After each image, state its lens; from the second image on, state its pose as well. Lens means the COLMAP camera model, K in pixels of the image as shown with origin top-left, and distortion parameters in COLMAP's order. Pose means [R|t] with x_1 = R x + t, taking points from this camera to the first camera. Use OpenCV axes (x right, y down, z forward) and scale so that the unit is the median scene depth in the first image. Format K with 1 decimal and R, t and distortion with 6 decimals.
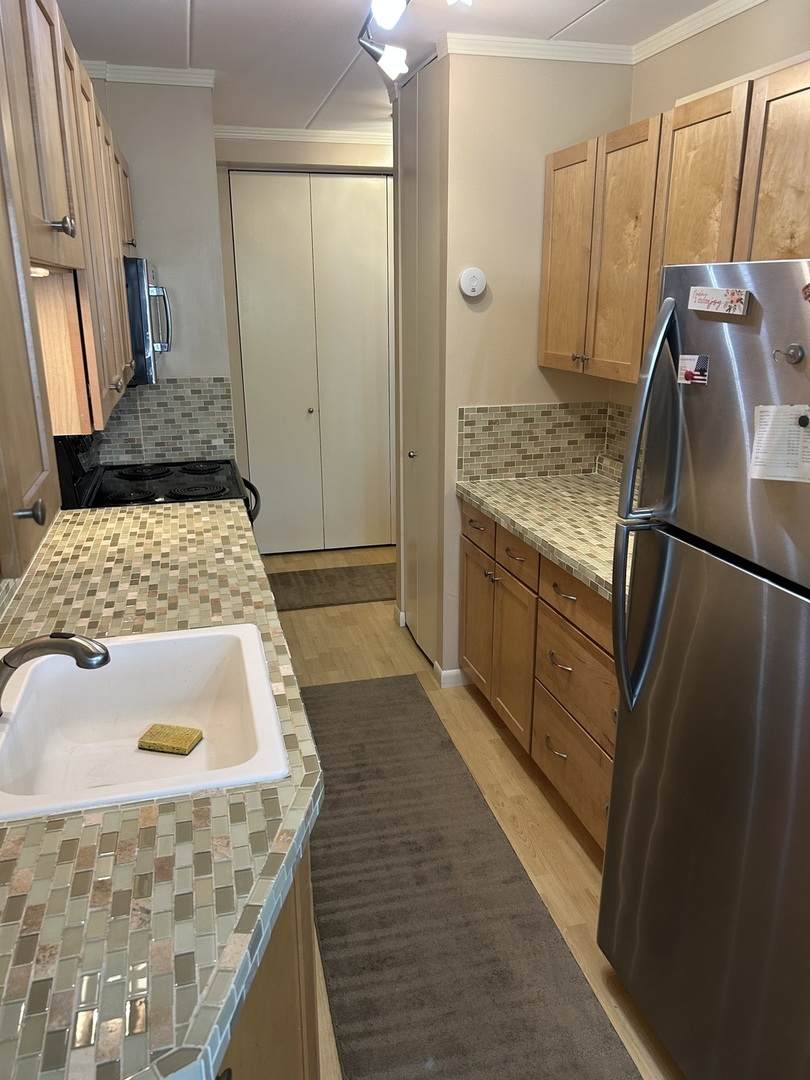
lens RADIAL K [[816.8, 0, 405.5], [0, 816.8, 540.6], [0, 0, 1]] dist [0.058626, -0.064662]
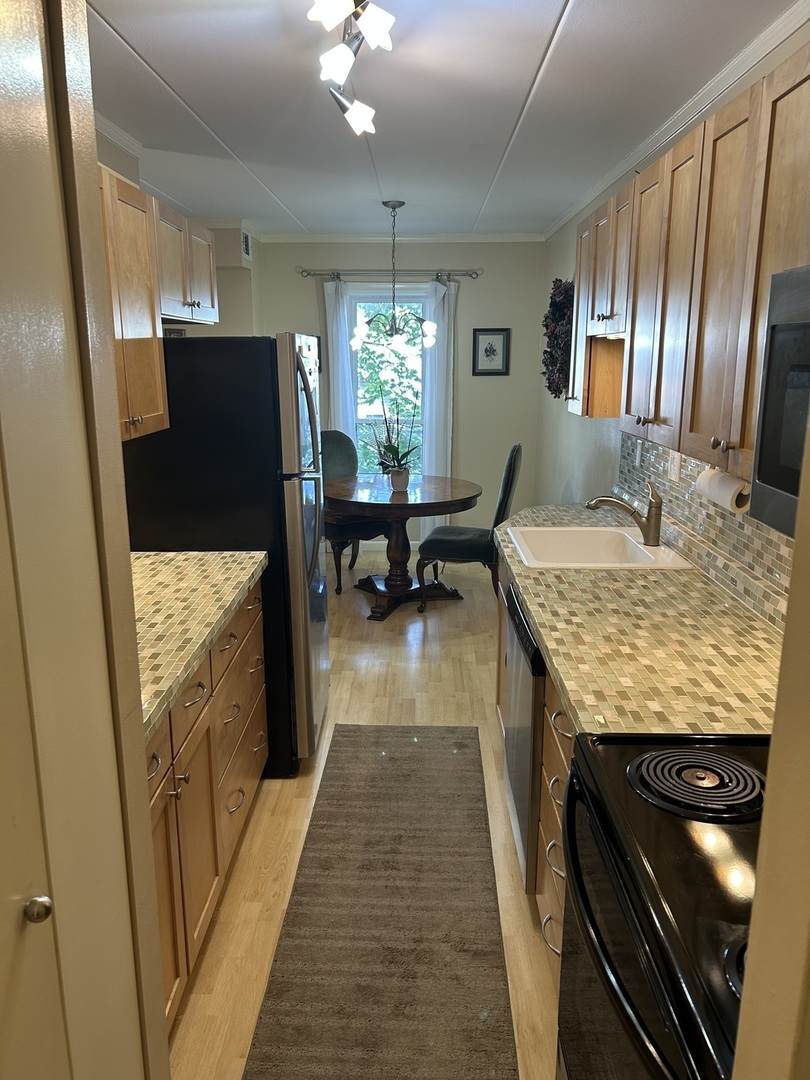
lens RADIAL K [[816.8, 0, 403.3], [0, 816.8, 541.4], [0, 0, 1]] dist [0.058626, -0.064662]
pose [[-0.963315, -0.056482, 0.262362, -0.254228], [0.081306, 0.870237, 0.485878, -0.486878], [-0.255760, 0.489385, -0.833720, 1.638907]]
